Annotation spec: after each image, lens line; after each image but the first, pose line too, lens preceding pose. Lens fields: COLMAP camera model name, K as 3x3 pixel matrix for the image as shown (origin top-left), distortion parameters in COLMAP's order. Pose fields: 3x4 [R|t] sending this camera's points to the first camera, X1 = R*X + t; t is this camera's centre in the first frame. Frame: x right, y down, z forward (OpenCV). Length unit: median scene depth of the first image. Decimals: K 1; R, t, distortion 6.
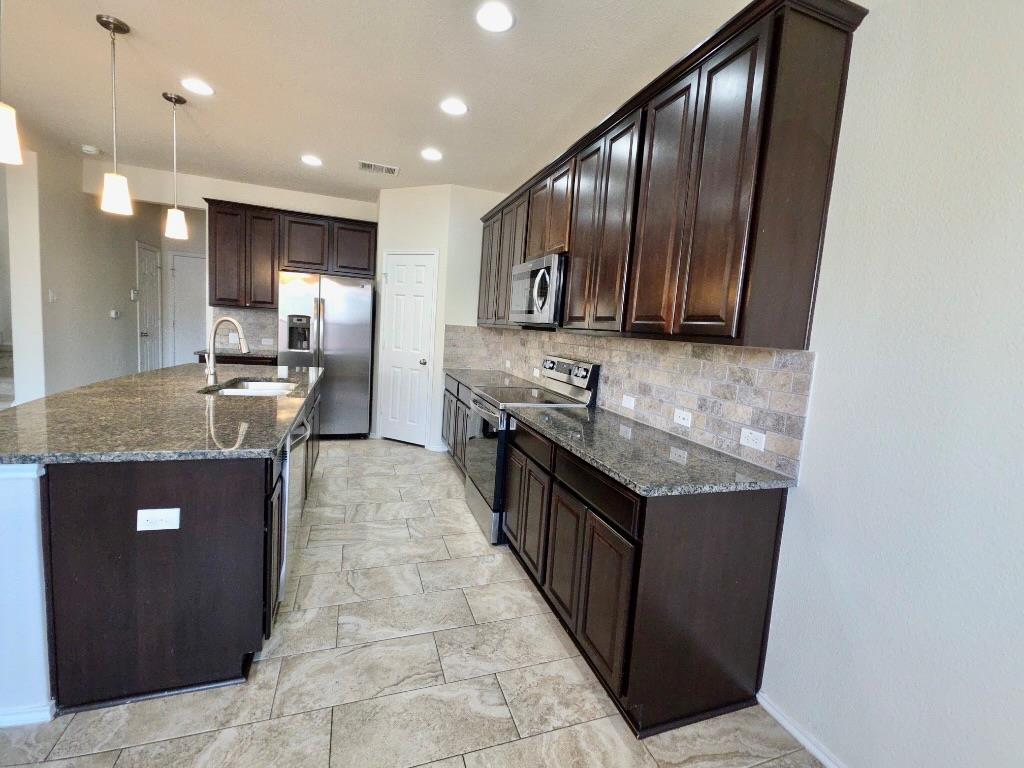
lens RADIAL K [[451.4, 0, 520.6], [0, 451.4, 379.6], [0, 0, 1]] dist [0.017707, -0.008825]
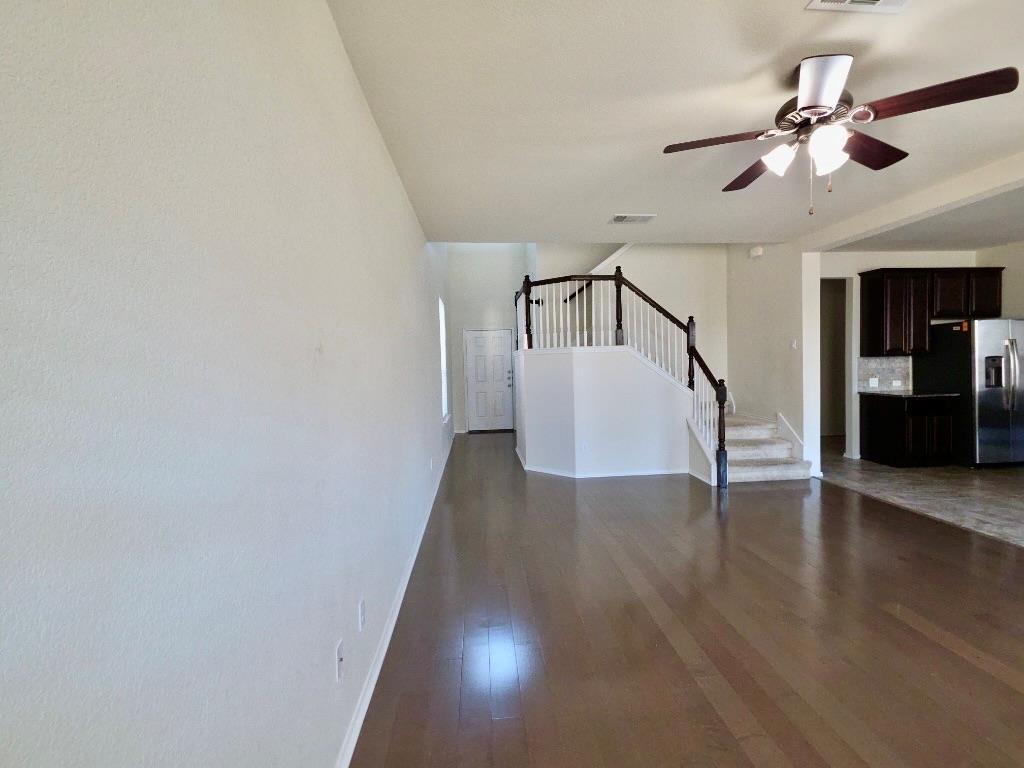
lens RADIAL K [[451.4, 0, 511.9], [0, 451.4, 377.2], [0, 0, 1]] dist [0.017707, -0.008825]
pose [[0.965640, -0.088207, -0.244457, -2.819644], [0.066616, 0.993223, -0.095240, -0.127431], [0.251201, 0.075683, 0.964972, -0.815120]]
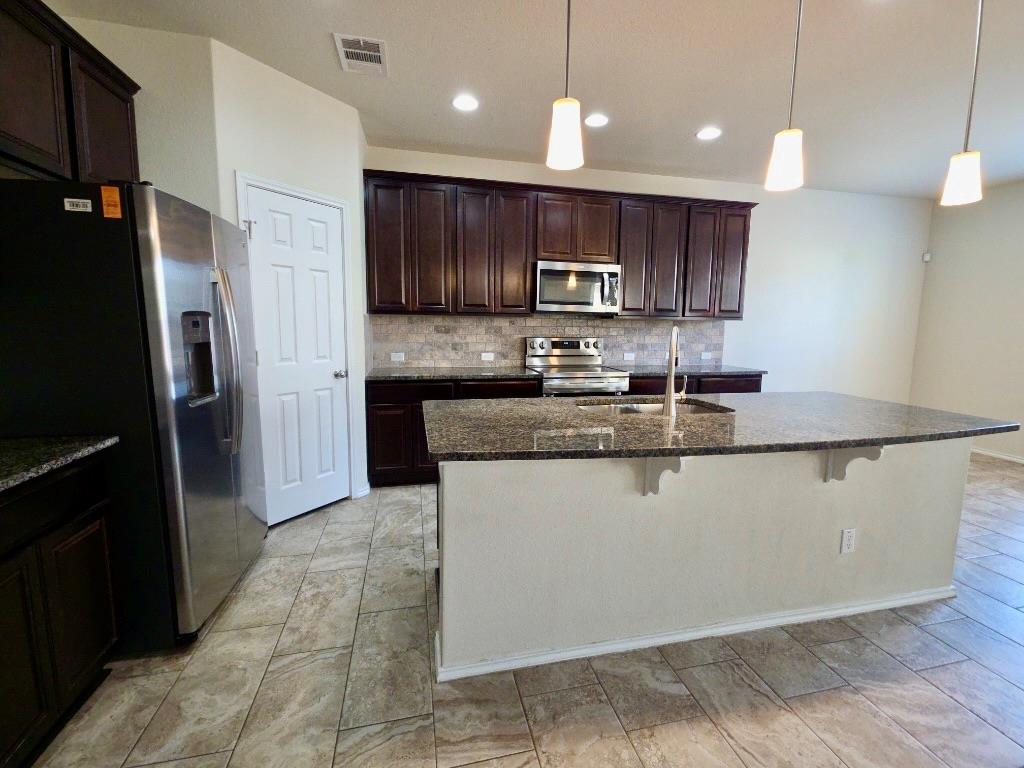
lens RADIAL K [[451.4, 0, 521.1], [0, 451.4, 377.6], [0, 0, 1]] dist [0.017707, -0.008825]
pose [[0.109608, -0.193018, 0.975054, -1.738693], [0.104264, 0.977785, 0.181838, -0.264549], [-0.988491, 0.081732, 0.127298, 1.380676]]
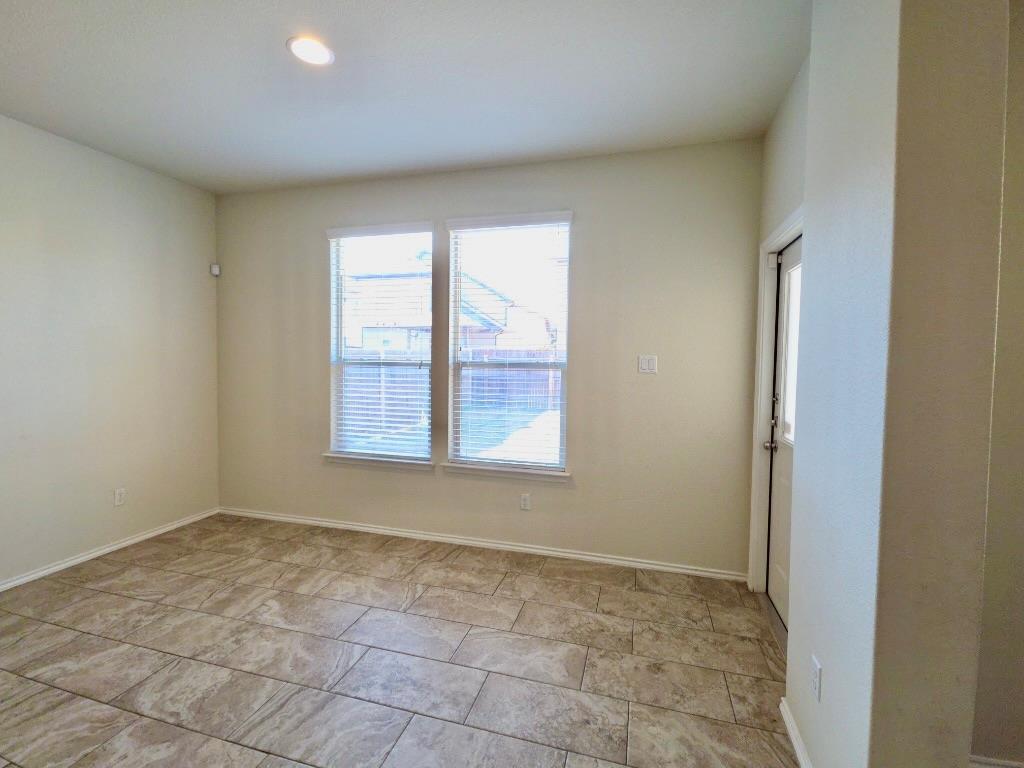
lens RADIAL K [[451.4, 0, 517.6], [0, 451.4, 379.4], [0, 0, 1]] dist [0.017707, -0.008825]
pose [[-0.808705, -0.112261, 0.577402, -1.090419], [-0.009583, 0.984003, 0.177892, -0.136798], [-0.588136, 0.138329, -0.796844, 0.344051]]
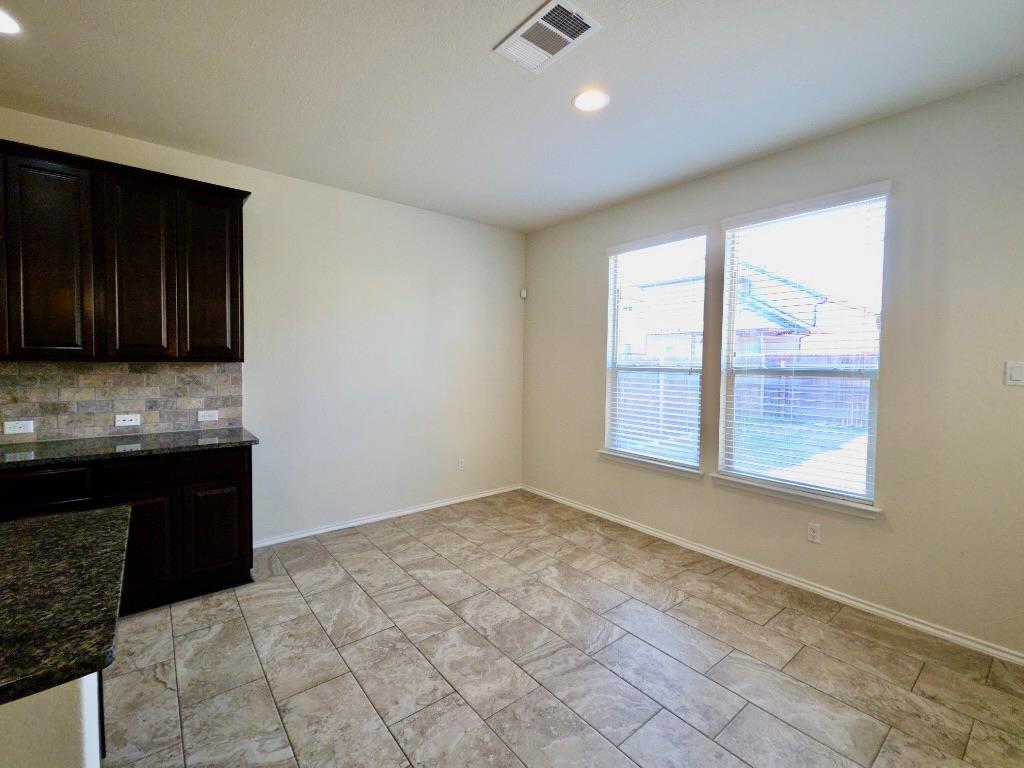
lens RADIAL K [[451.4, 0, 518.9], [0, 451.4, 383.1], [0, 0, 1]] dist [0.017707, -0.008825]
pose [[-0.330722, -0.125260, 0.935378, -1.172182], [0.065329, 0.985736, 0.155102, -0.143385], [-0.941464, 0.112403, -0.317821, 0.338140]]
